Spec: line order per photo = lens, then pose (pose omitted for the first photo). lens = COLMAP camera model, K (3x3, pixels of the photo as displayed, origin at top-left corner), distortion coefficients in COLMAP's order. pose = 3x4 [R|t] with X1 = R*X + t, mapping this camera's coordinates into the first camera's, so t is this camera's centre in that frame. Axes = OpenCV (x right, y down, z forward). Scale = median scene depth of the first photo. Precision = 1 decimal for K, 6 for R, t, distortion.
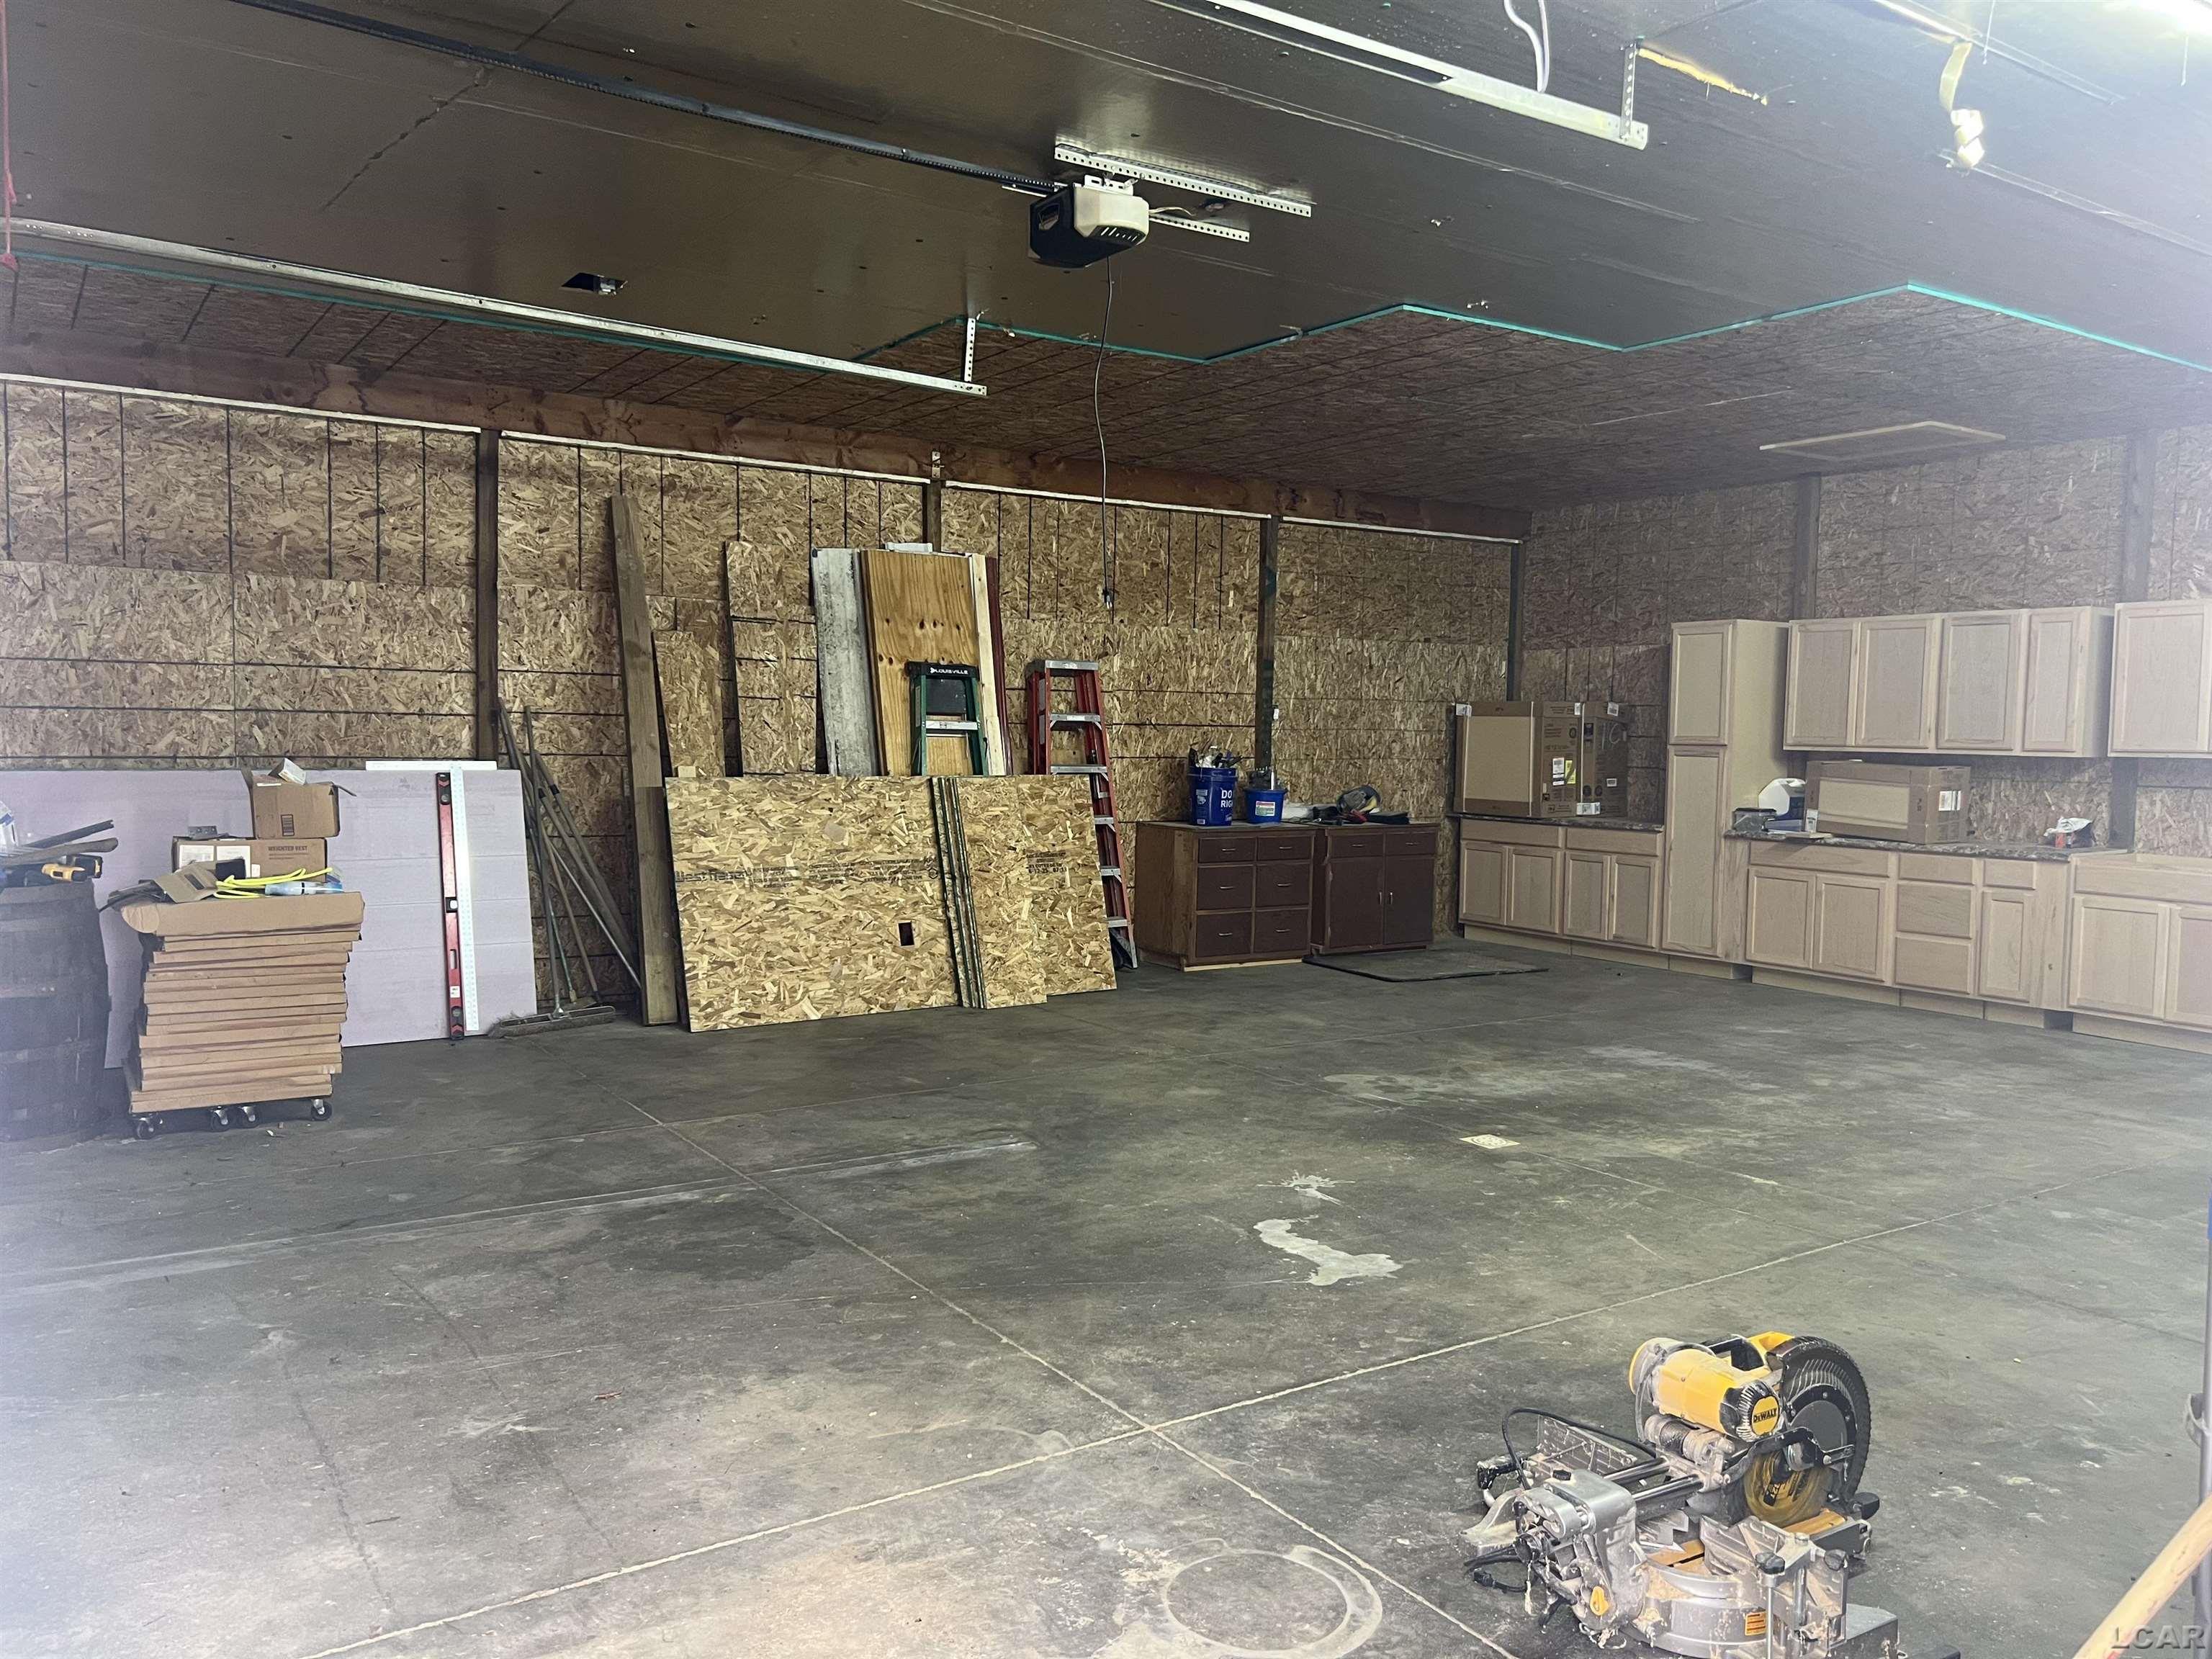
lens RADIAL K [[1663.8, 0, 1114.2], [0, 1663.8, 838.1], [0, 0, 1]] dist [0.041382, -0.050886]
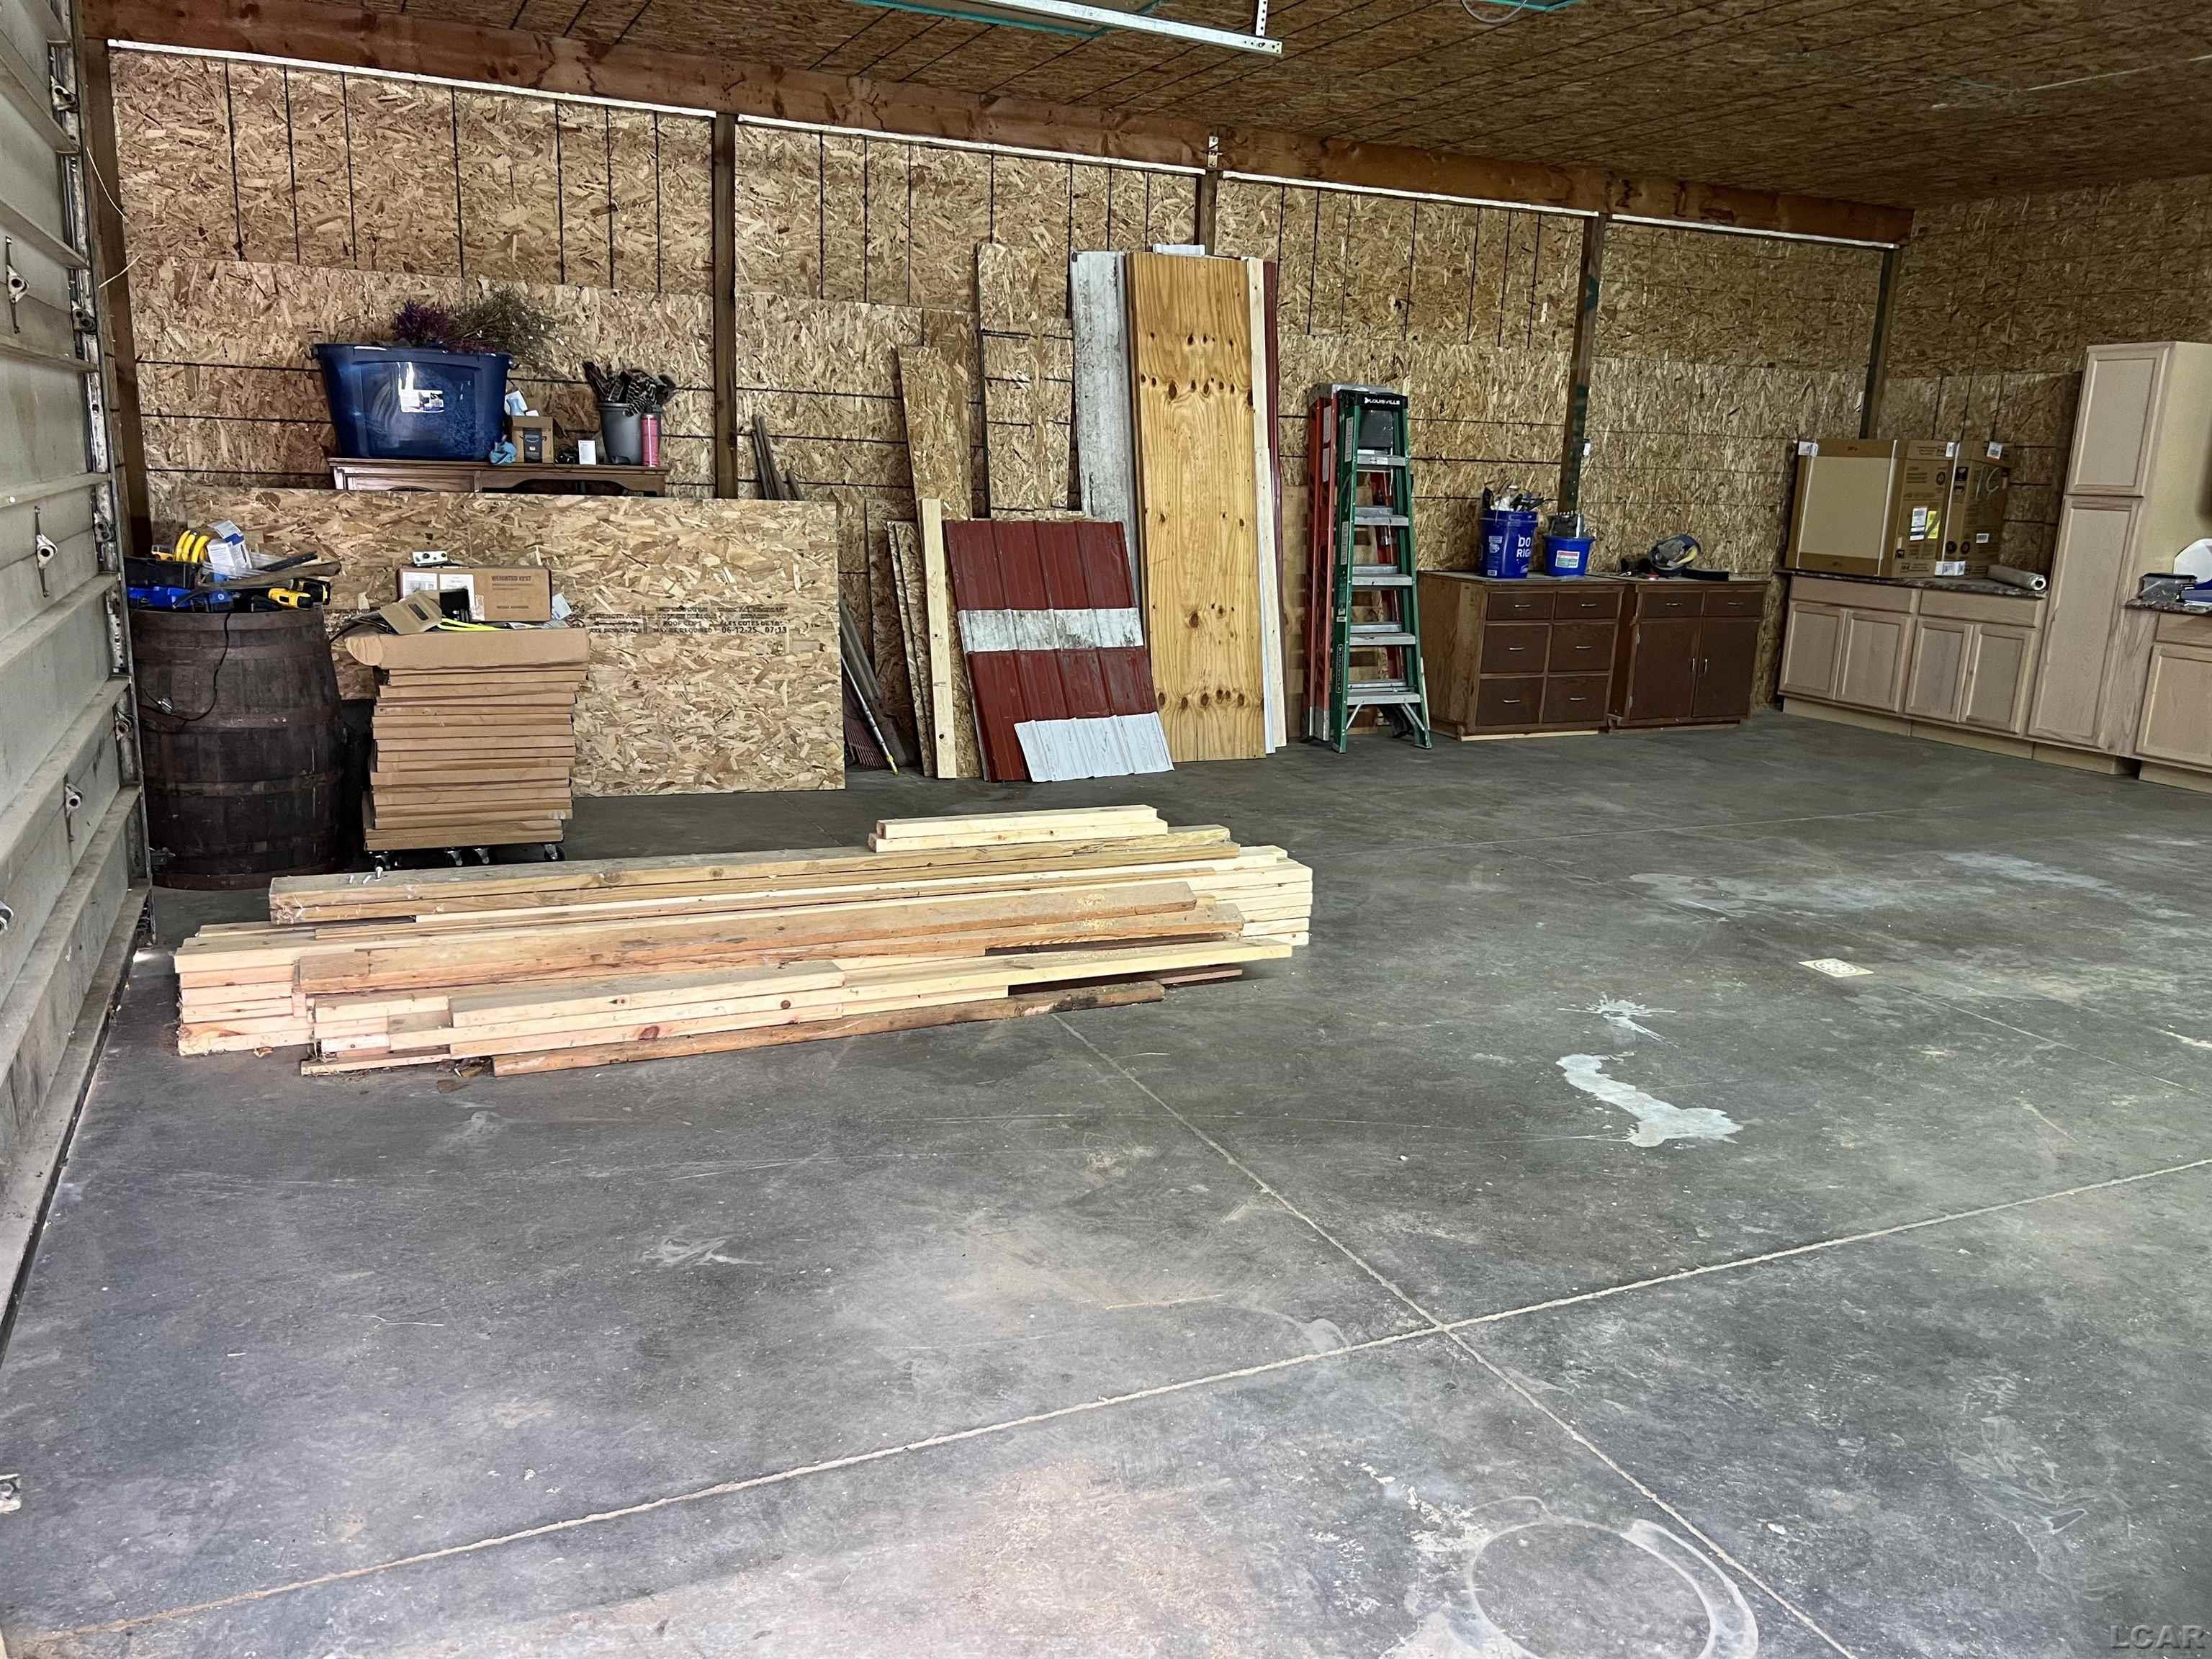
lens RADIAL K [[1663.8, 0, 1083.6], [0, 1663.8, 837.8], [0, 0, 1]] dist [0.041382, -0.050886]
pose [[0.985582, 0.054449, -0.160198, -0.017154], [-0.028855, 0.987025, 0.157953, -0.006404], [0.166720, -0.151053, 0.974365, 0.098622]]
